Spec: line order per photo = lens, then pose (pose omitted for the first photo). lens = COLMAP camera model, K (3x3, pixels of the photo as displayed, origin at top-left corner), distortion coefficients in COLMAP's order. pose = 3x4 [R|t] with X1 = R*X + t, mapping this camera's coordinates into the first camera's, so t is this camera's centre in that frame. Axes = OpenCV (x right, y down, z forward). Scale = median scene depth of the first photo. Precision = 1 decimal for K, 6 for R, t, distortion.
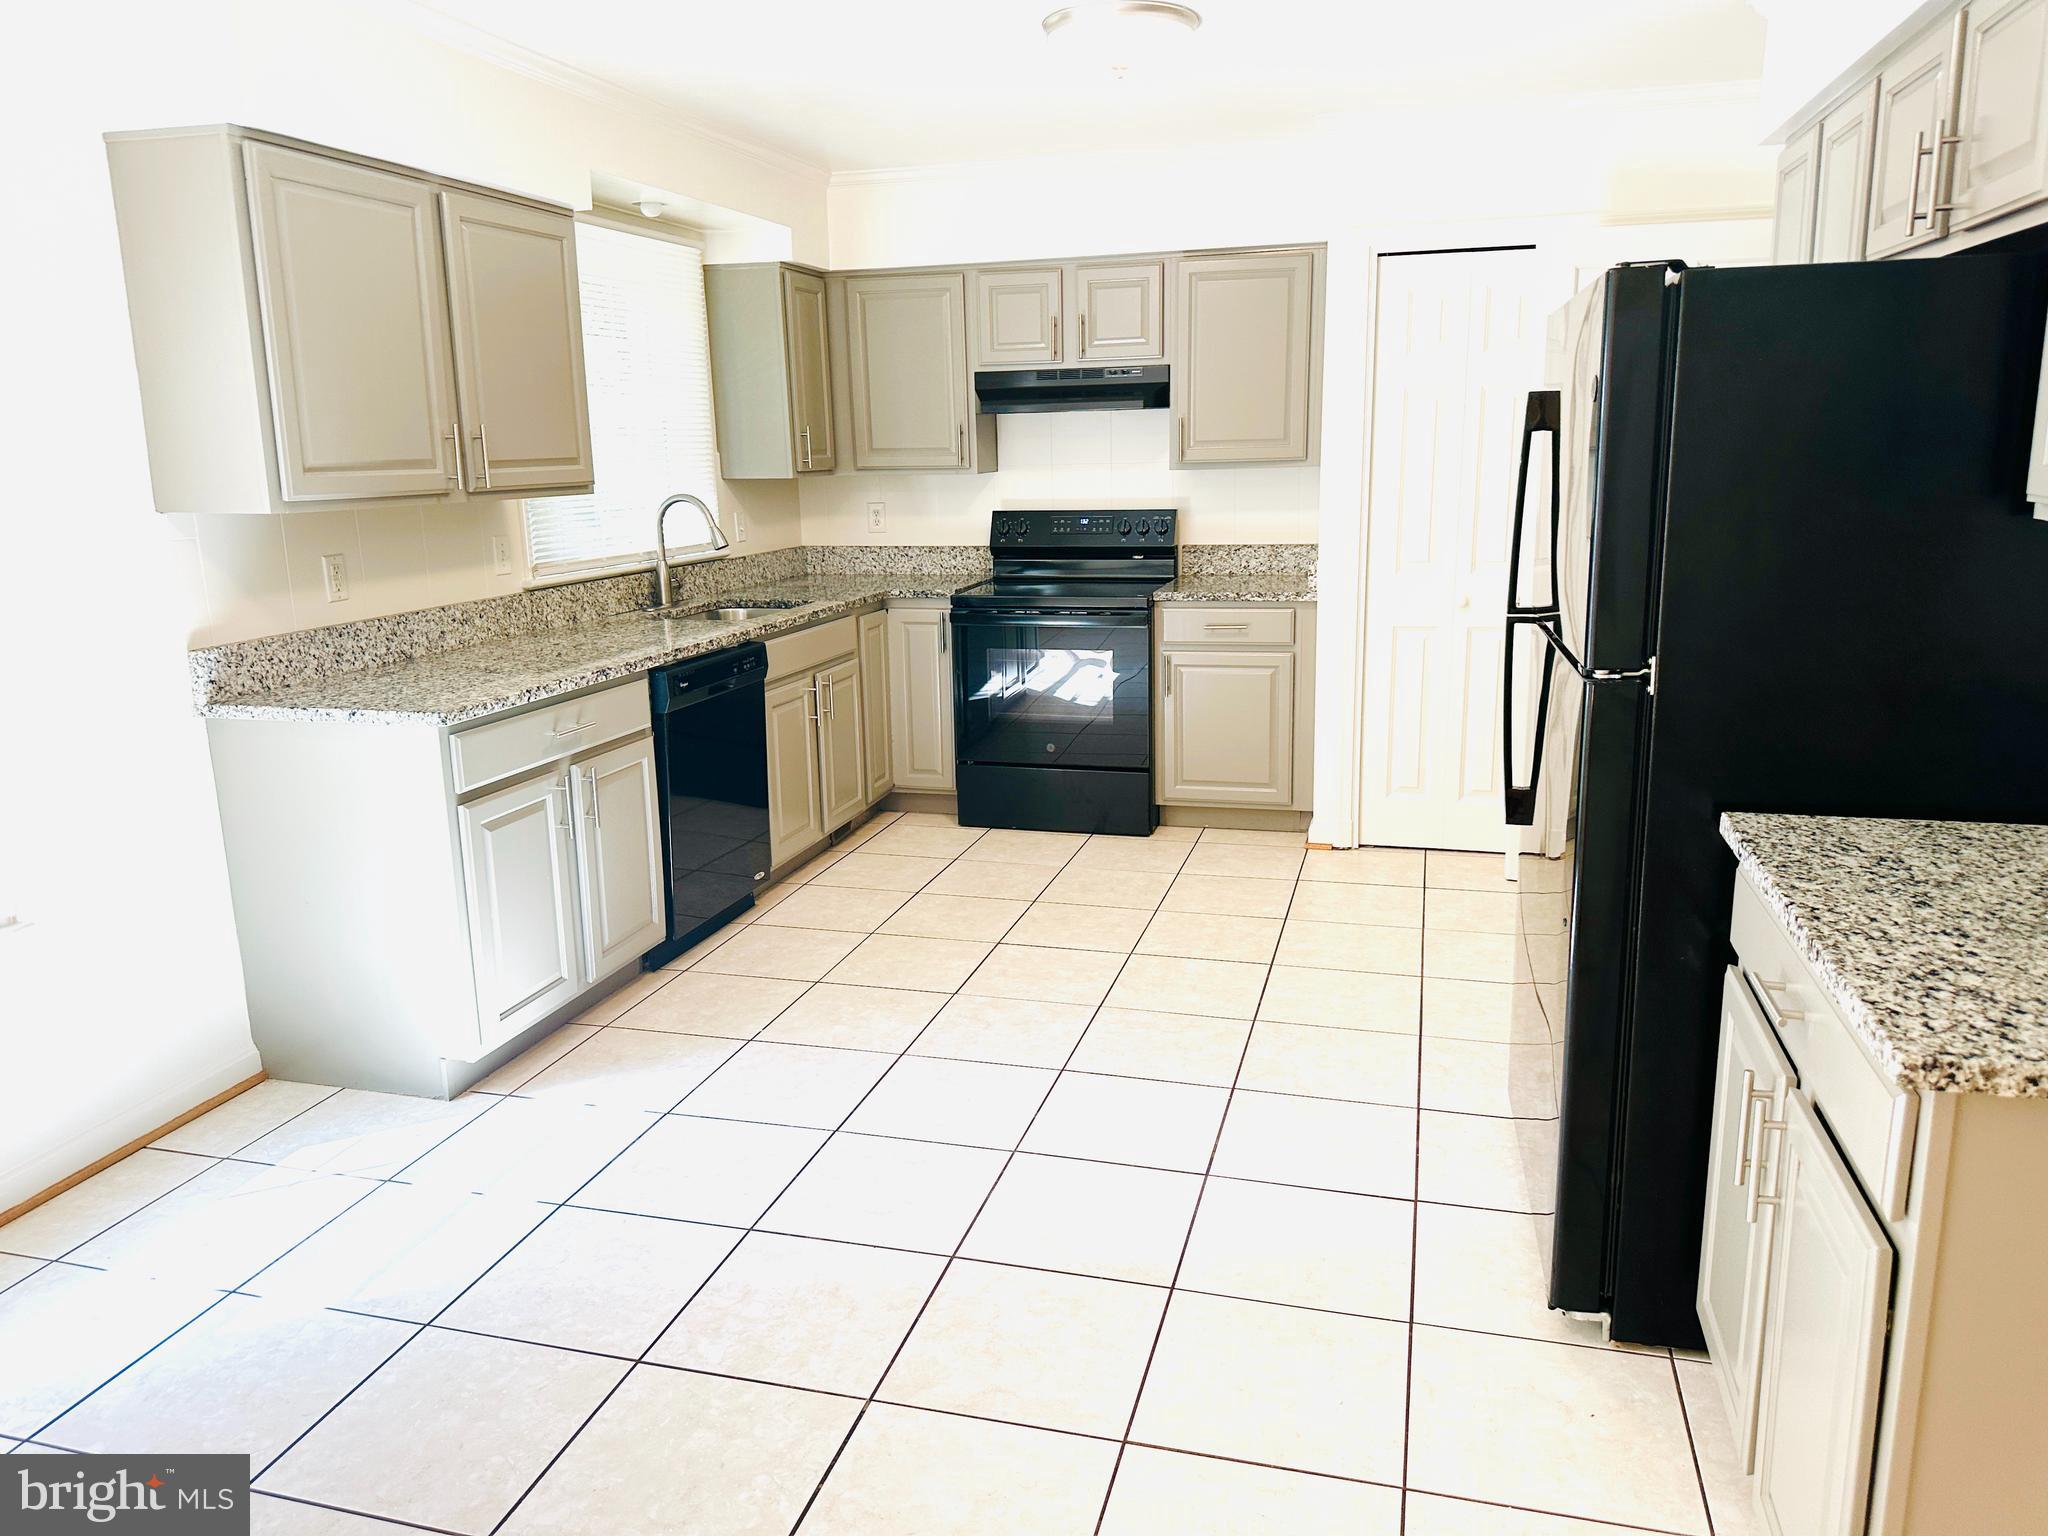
lens RADIAL K [[1412.0, 0, 1031.9], [0, 1412.0, 756.8], [0, 0, 1]] dist [0.183965, -0.358817]
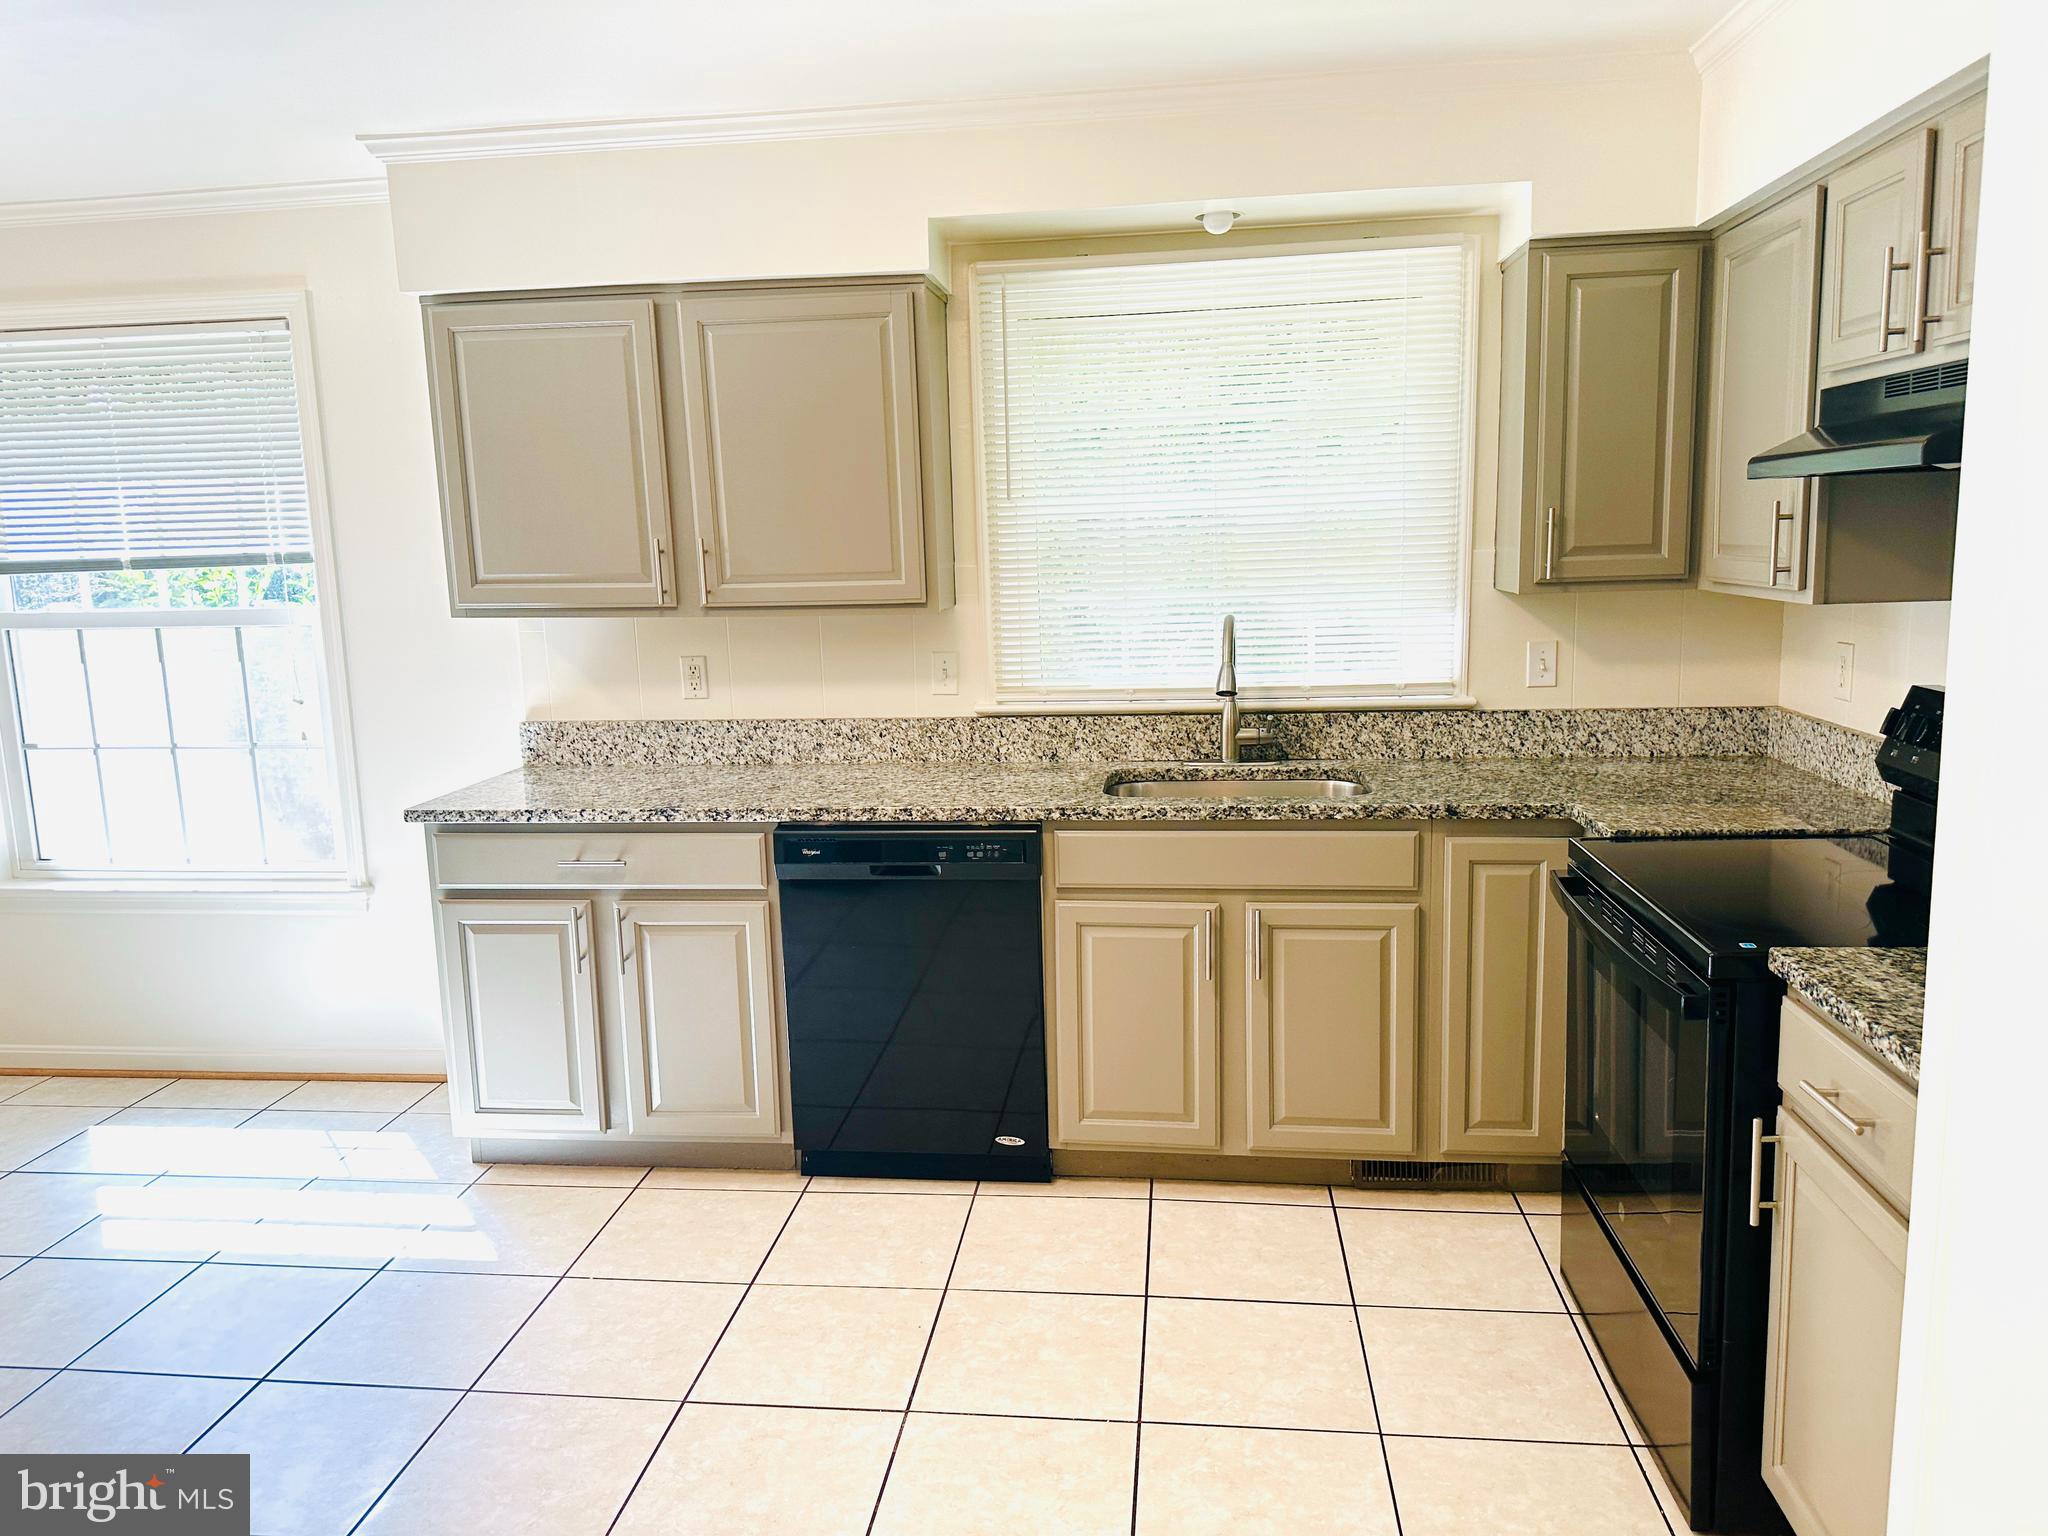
lens RADIAL K [[1465.6, 0, 1024.0], [0, 1465.6, 768.0], [0, 0, 1]] dist [0.184695, -0.143179]
pose [[0.156175, 0.178267, -0.971509, 0.442163], [-0.190558, 0.970538, 0.147455, -0.185405], [0.969173, 0.162100, 0.185544, 0.723772]]
